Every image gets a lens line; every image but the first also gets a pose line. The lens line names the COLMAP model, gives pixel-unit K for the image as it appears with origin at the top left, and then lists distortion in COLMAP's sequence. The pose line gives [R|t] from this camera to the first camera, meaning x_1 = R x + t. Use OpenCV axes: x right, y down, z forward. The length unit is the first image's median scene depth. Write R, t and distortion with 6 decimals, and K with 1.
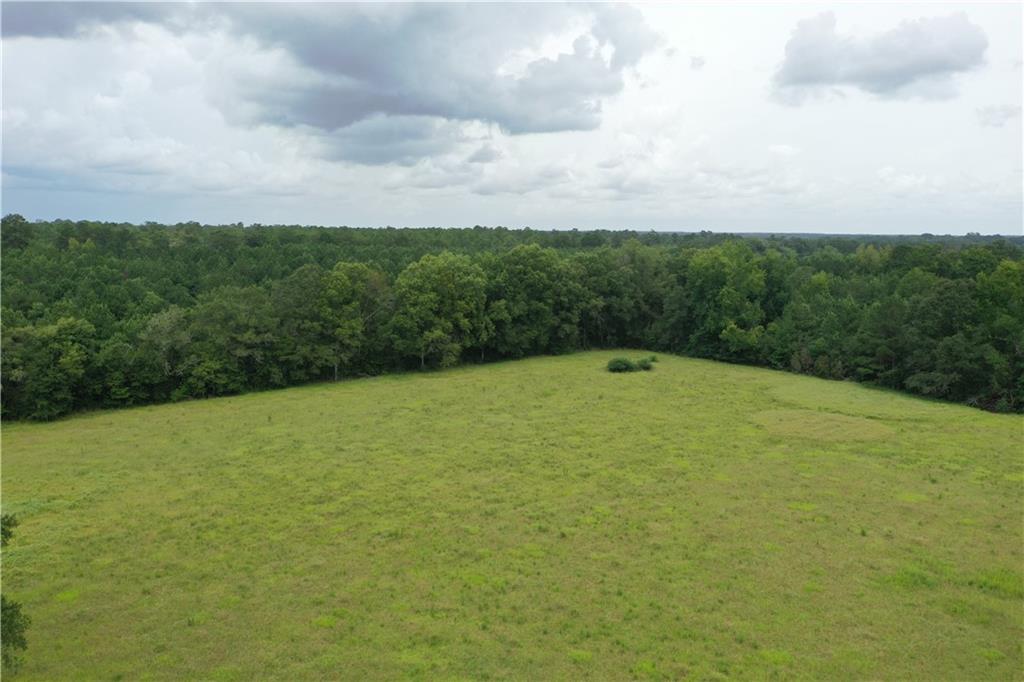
lens RADIAL K [[803.0, 0, 512.7], [0, 803.0, 333.1], [0, 0, 1]] dist [0.002277, -0.006664]
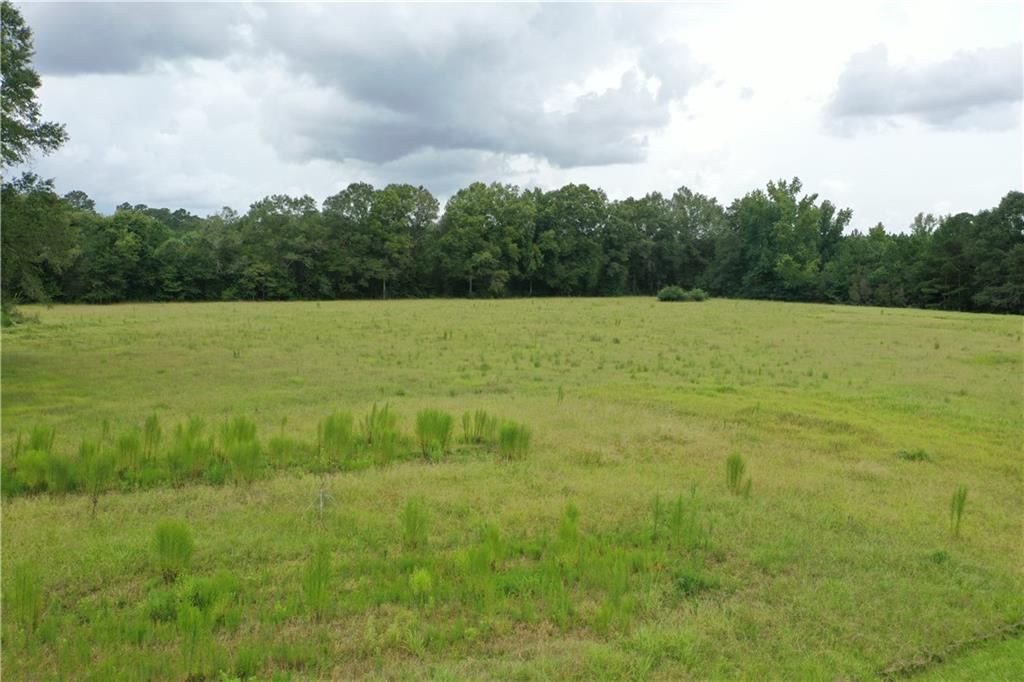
lens RADIAL K [[803.0, 0, 512.6], [0, 803.0, 351.1], [0, 0, 1]] dist [0.002277, -0.006664]
pose [[0.998437, 0.011596, -0.054668, -0.004981], [-0.013153, 0.999515, -0.028210, 0.140756], [0.054315, 0.028885, 0.998106, 0.014495]]
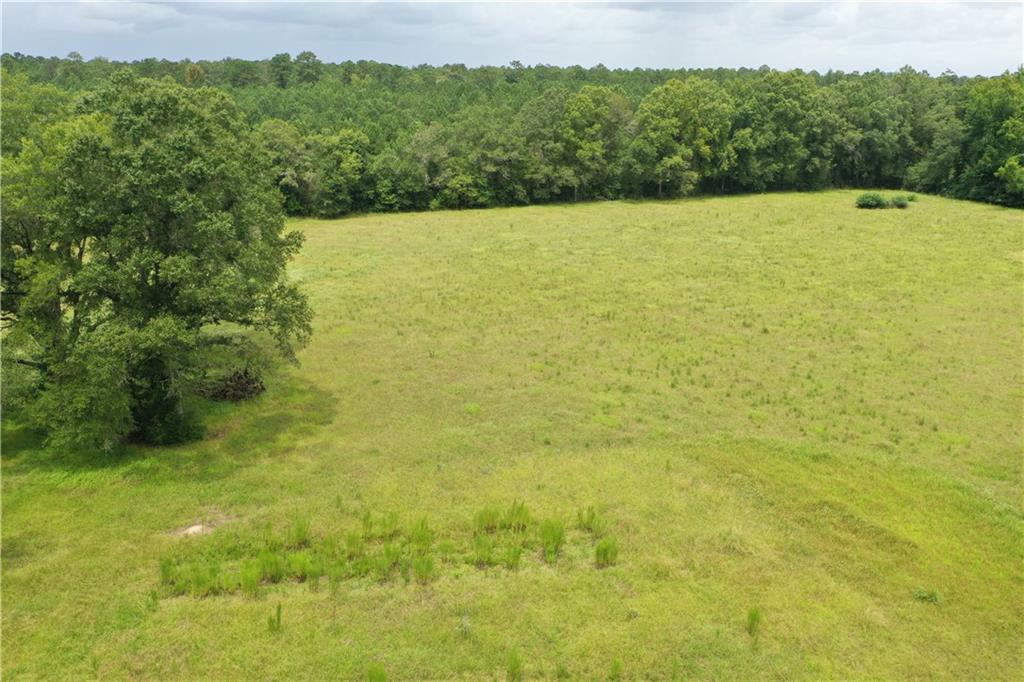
lens RADIAL K [[803.0, 0, 514.2], [0, 803.0, 337.5], [0, 0, 1]] dist [0.002277, -0.006664]
pose [[0.951384, 0.093993, -0.293314, 0.027861], [-0.038769, 0.981269, 0.188701, 0.035729], [0.305556, -0.168156, 0.937208, -0.038905]]
